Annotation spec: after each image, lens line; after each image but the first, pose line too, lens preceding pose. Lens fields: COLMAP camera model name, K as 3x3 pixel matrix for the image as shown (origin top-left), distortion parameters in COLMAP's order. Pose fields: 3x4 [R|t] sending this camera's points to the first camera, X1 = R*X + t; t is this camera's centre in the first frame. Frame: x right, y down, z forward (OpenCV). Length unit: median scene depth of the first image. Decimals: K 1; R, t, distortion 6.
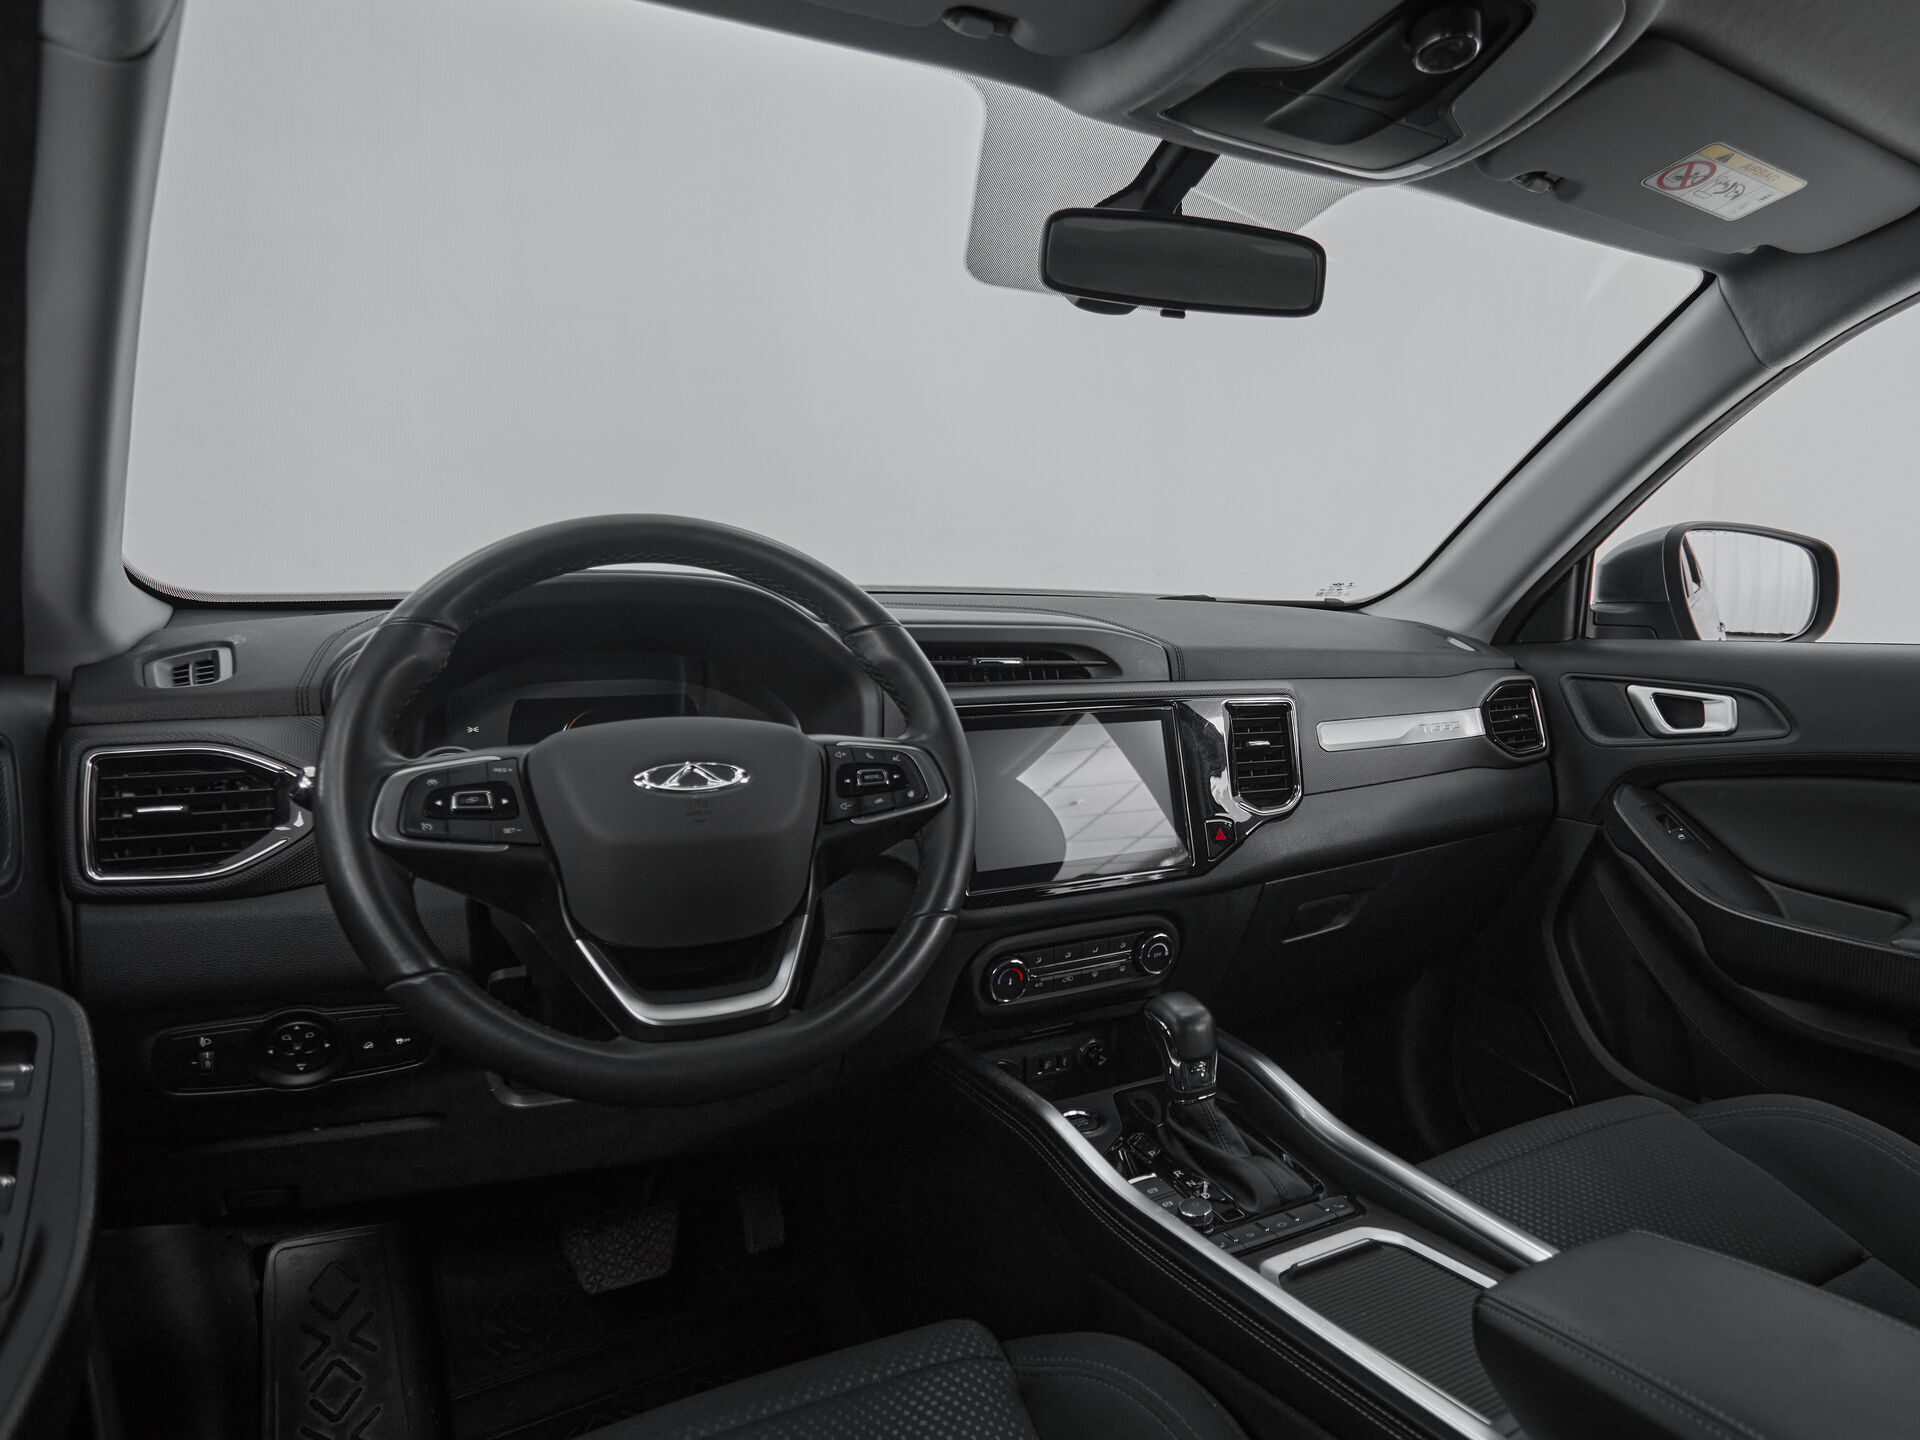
lens RADIAL K [[1024.1, 0, 972.5], [0, 1024.1, 776.9], [0, 0, 1]] dist [0.004716, -0.001457]
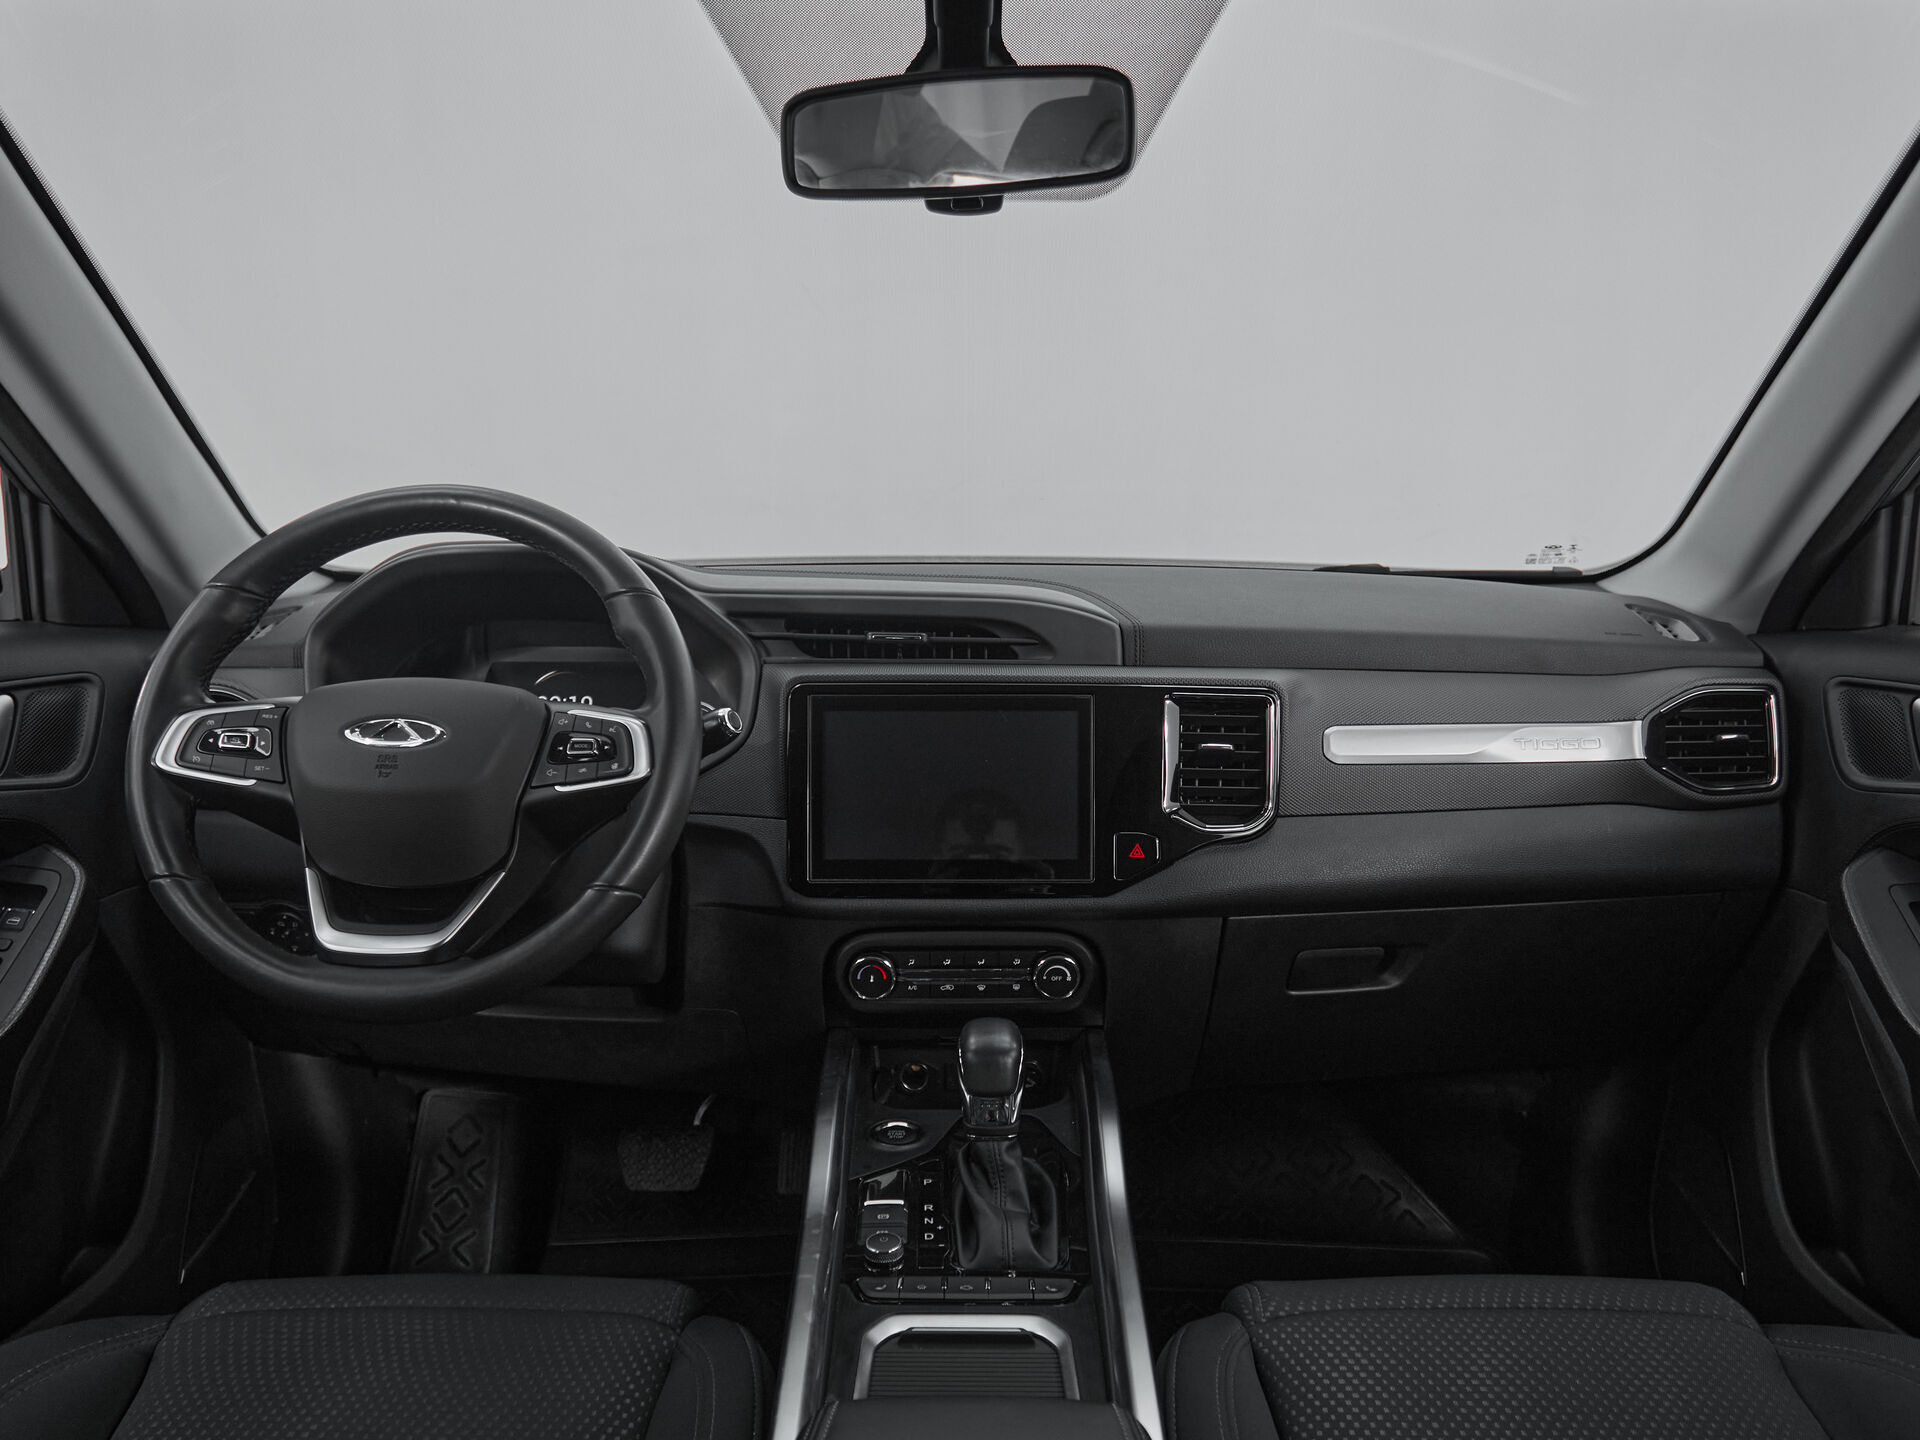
lens RADIAL K [[1024.1, 0, 926.6], [0, 1024.1, 870.4], [0, 0, 1]] dist [0.004716, -0.001457]
pose [[0.897819, 0.117308, -0.424452, 0.439962], [-0.072598, 0.990106, 0.120079, -0.016600], [0.434339, -0.076995, 0.897453, 0.161908]]
